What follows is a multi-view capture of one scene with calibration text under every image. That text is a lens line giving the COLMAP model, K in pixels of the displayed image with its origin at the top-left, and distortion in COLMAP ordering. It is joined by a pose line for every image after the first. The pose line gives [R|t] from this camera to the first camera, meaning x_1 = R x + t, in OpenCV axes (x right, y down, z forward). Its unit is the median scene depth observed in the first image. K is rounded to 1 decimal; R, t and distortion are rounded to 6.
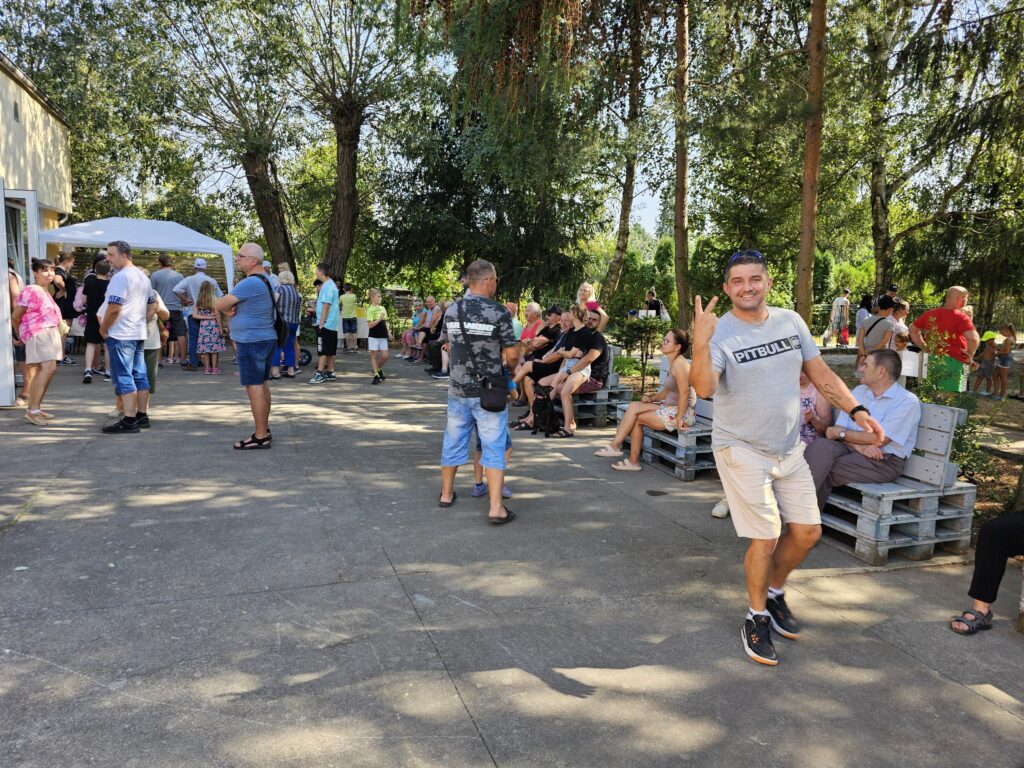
lens RADIAL K [[684.1, 0, 511.5], [0, 684.1, 381.2], [0, 0, 1]] dist [0.056238, -0.056624]
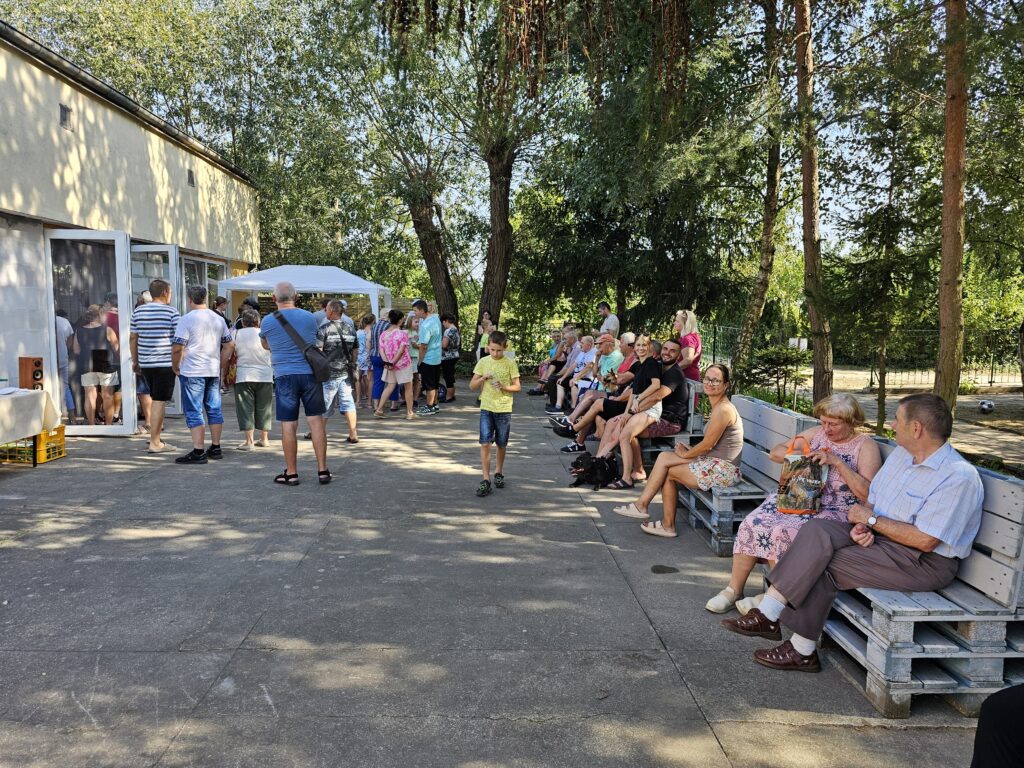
lens RADIAL K [[684.1, 0, 511.5], [0, 684.1, 381.2], [0, 0, 1]] dist [0.056238, -0.056624]
pose [[0.945956, 0.002187, -0.324288, 0.309989], [-0.017217, 0.998906, -0.043487, -0.017566], [0.323838, 0.046720, 0.944958, 0.182066]]
